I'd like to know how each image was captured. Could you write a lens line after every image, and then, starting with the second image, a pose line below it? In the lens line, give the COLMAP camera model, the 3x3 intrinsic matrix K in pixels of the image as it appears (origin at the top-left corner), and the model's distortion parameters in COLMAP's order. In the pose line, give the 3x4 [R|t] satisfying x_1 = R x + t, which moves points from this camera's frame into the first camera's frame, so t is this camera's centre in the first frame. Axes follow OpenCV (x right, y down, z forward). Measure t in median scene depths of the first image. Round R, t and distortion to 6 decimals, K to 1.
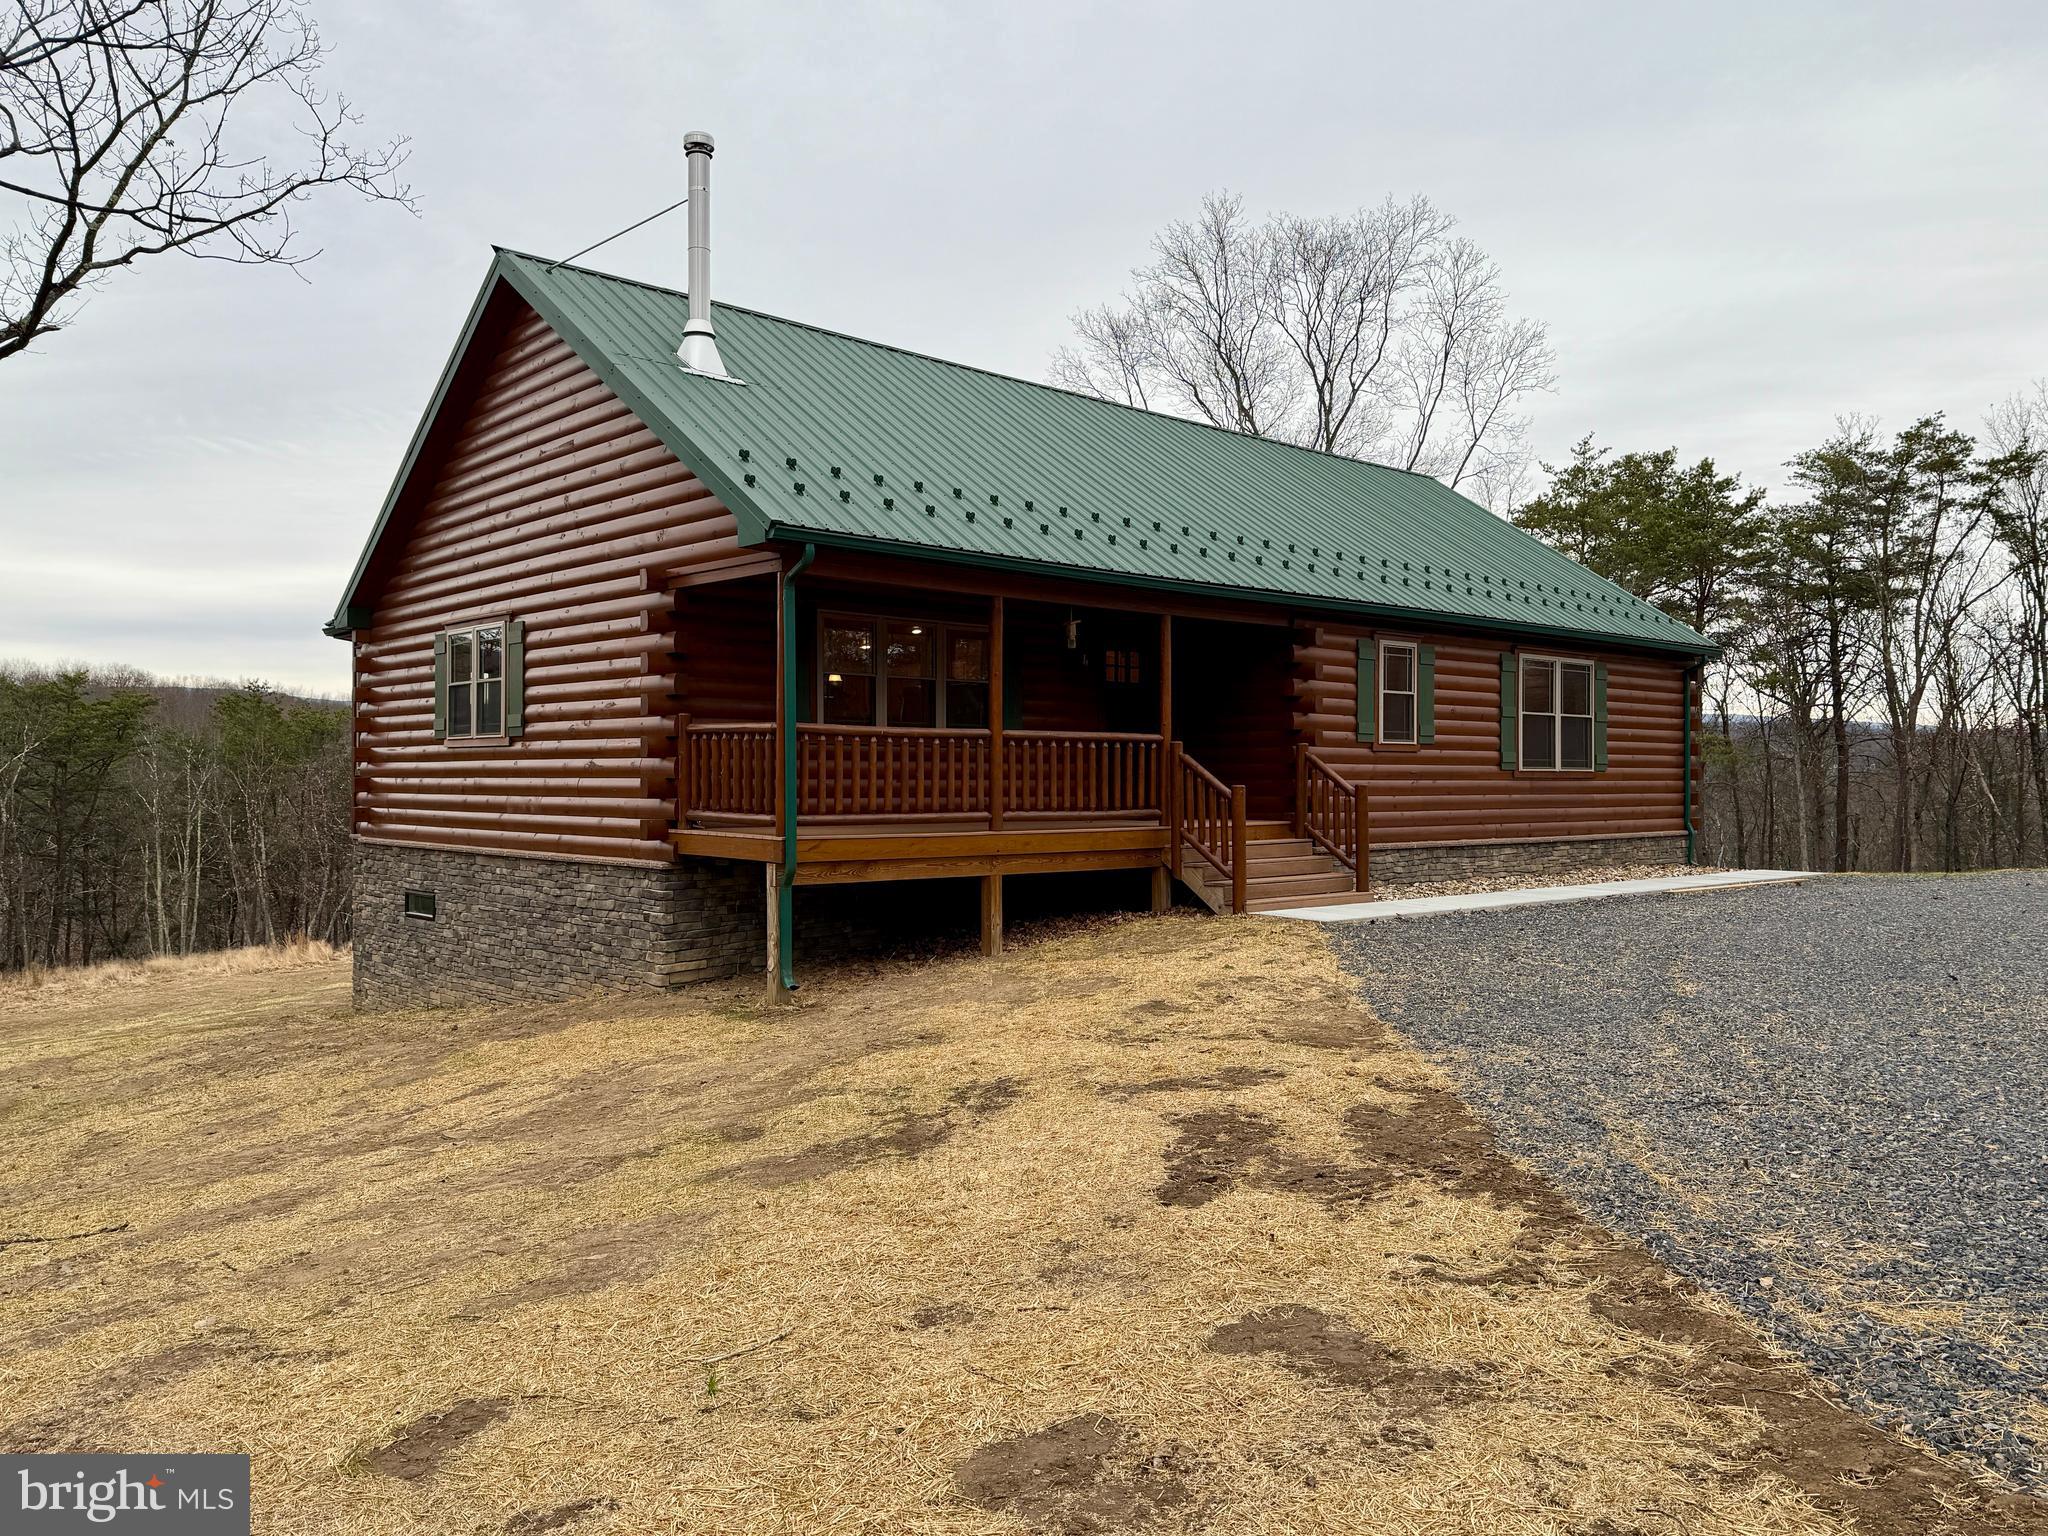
lens RADIAL K [[1513.7, 0, 1024.0], [0, 1513.7, 768.0], [0, 0, 1]] dist [0.064047, 0.000235]
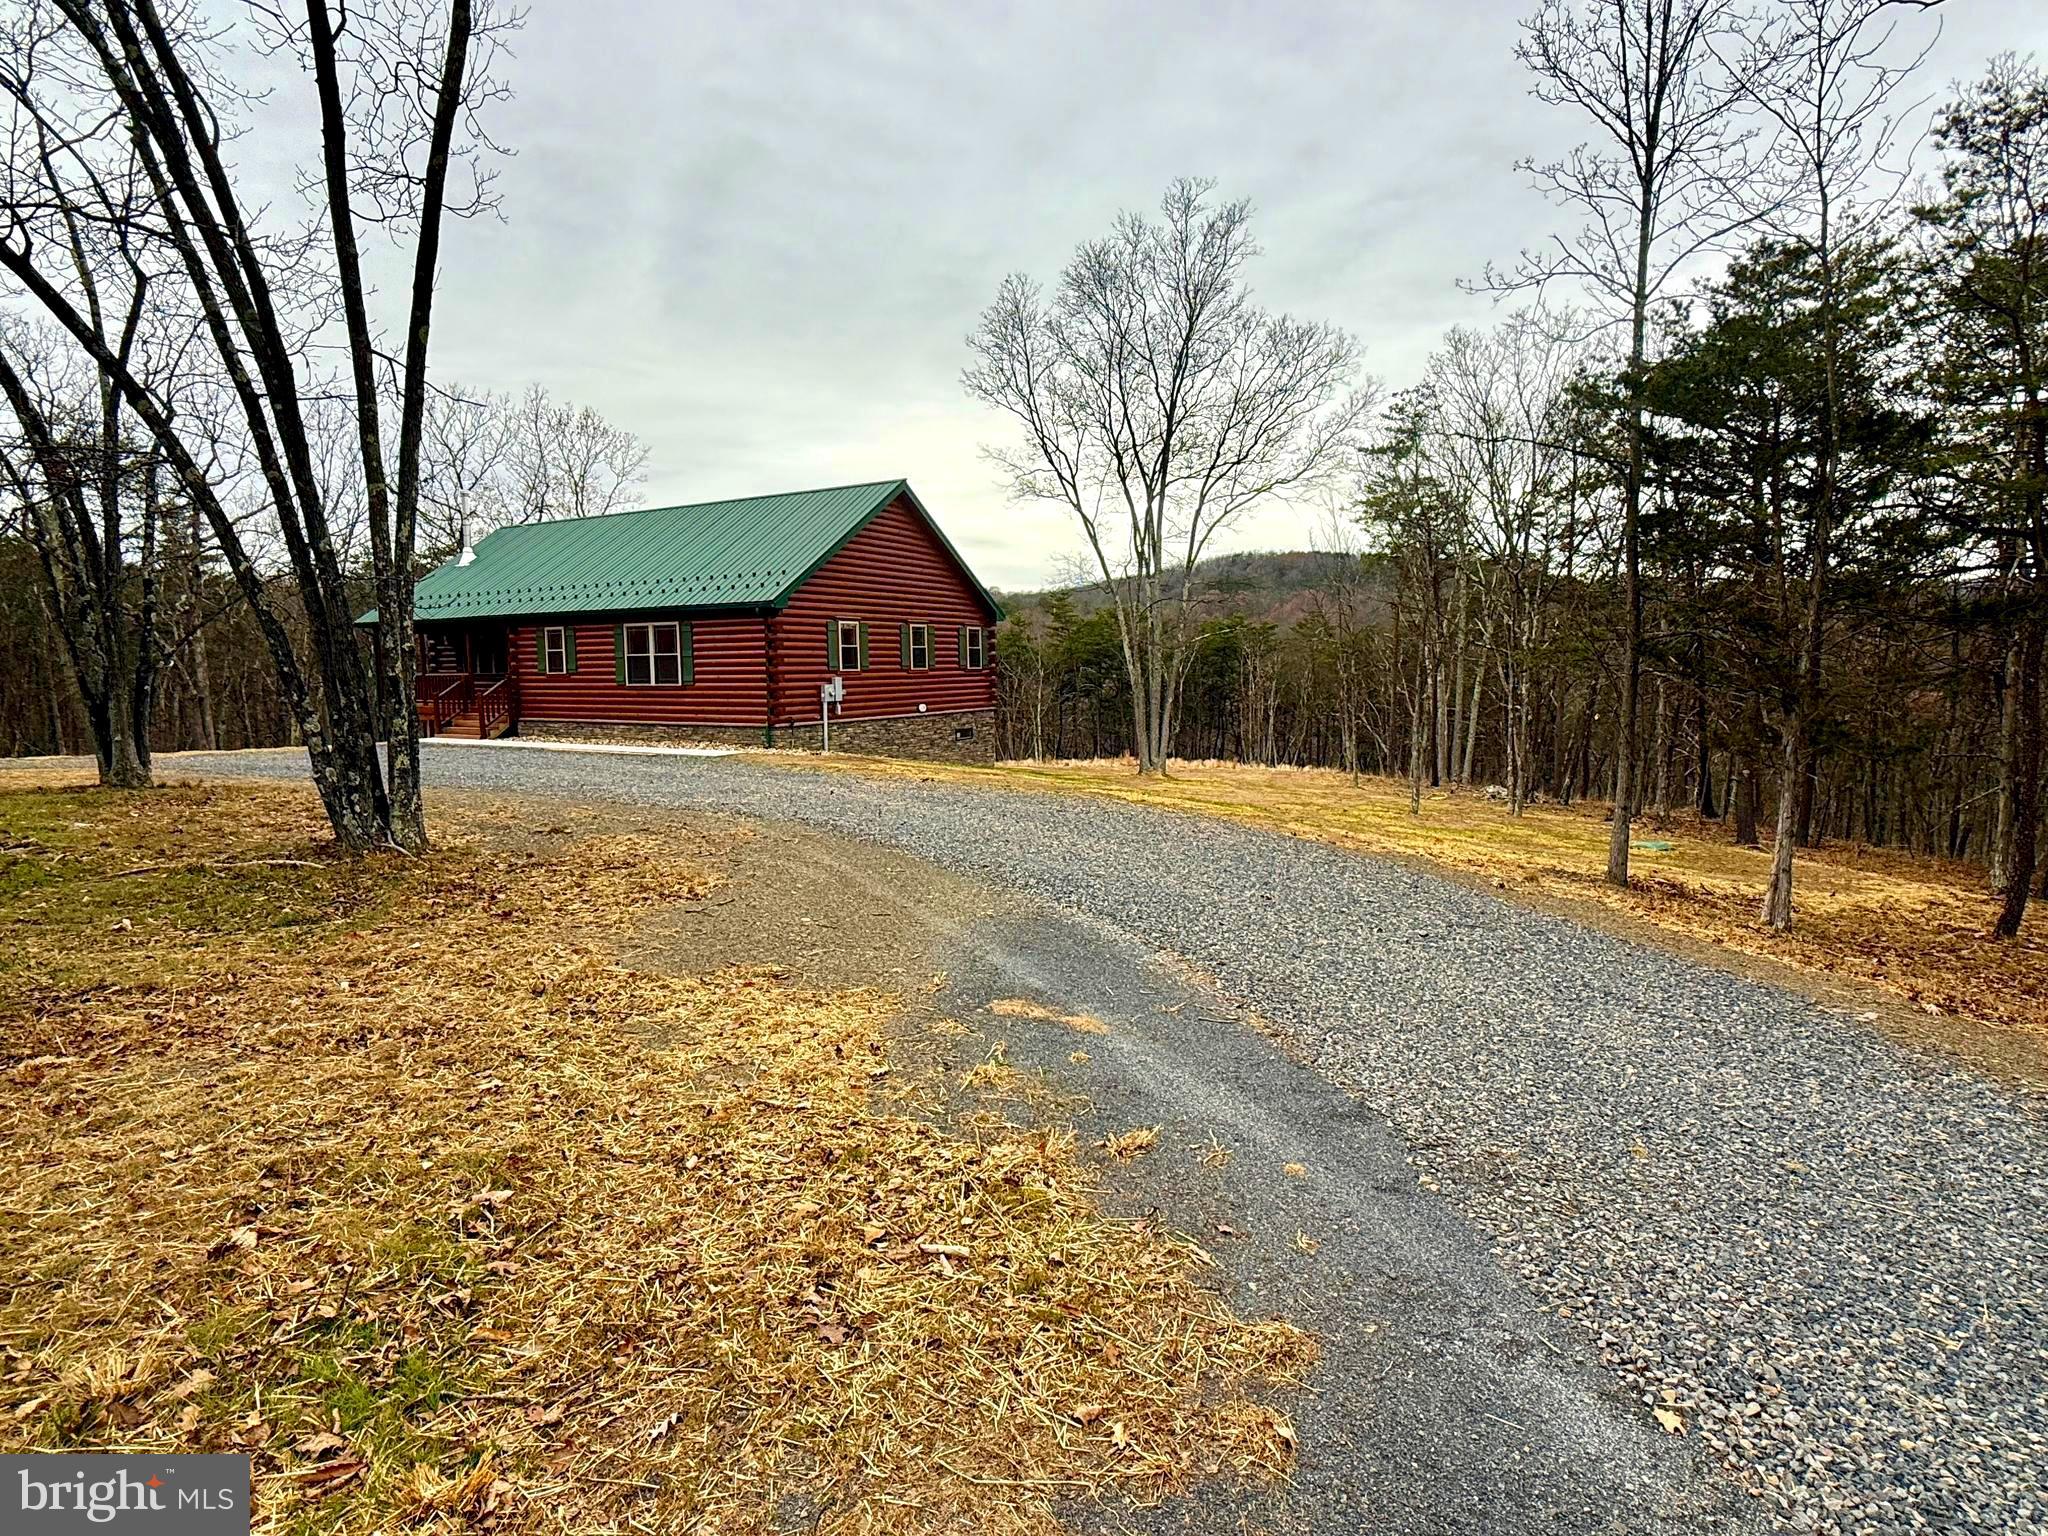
lens RADIAL K [[1046.1, 0, 1024.0], [0, 1046.1, 768.0], [0, 0, 1]] dist [0.003357, 0.000490]
pose [[0.314067, 0.087253, -0.945383, 1.873064], [0.018130, 0.995035, 0.097858, -0.015883], [0.949228, -0.047873, 0.310925, 1.143953]]
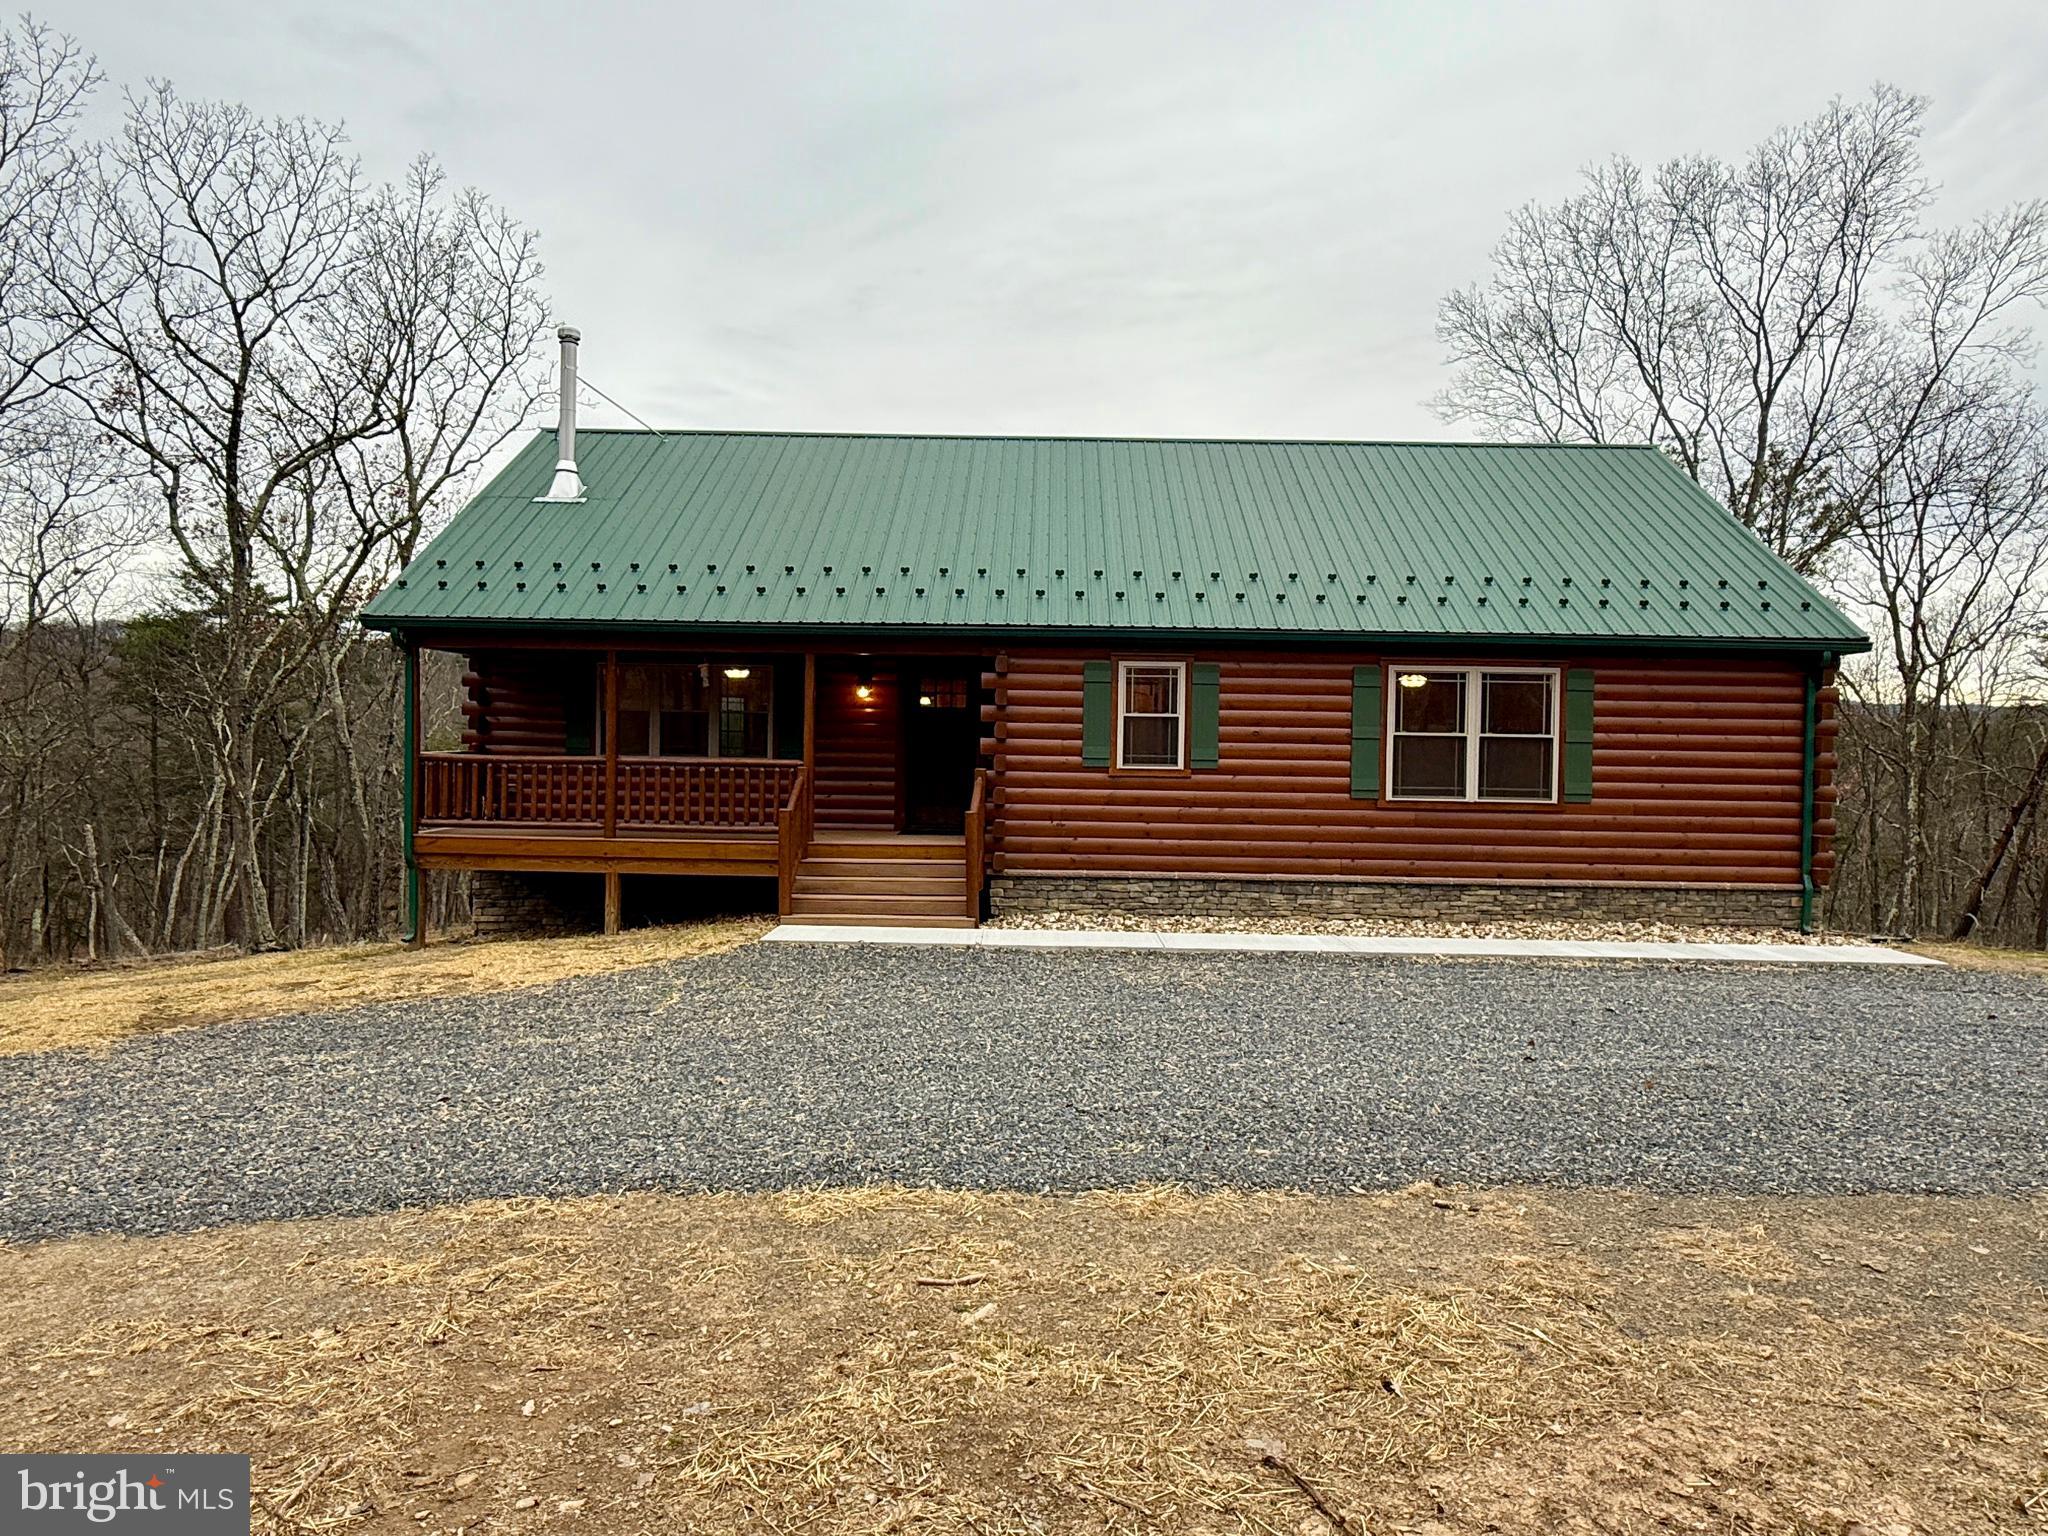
lens RADIAL K [[1273.7, 0, 1024.0], [0, 1273.7, 768.0], [0, 0, 1]] dist [-0.002208, 0.000036]
pose [[0.736924, 0.024778, -0.675521, 0.716432], [-0.011165, 0.999638, 0.024487, -0.034489], [0.675883, -0.010503, 0.736934, 0.348955]]
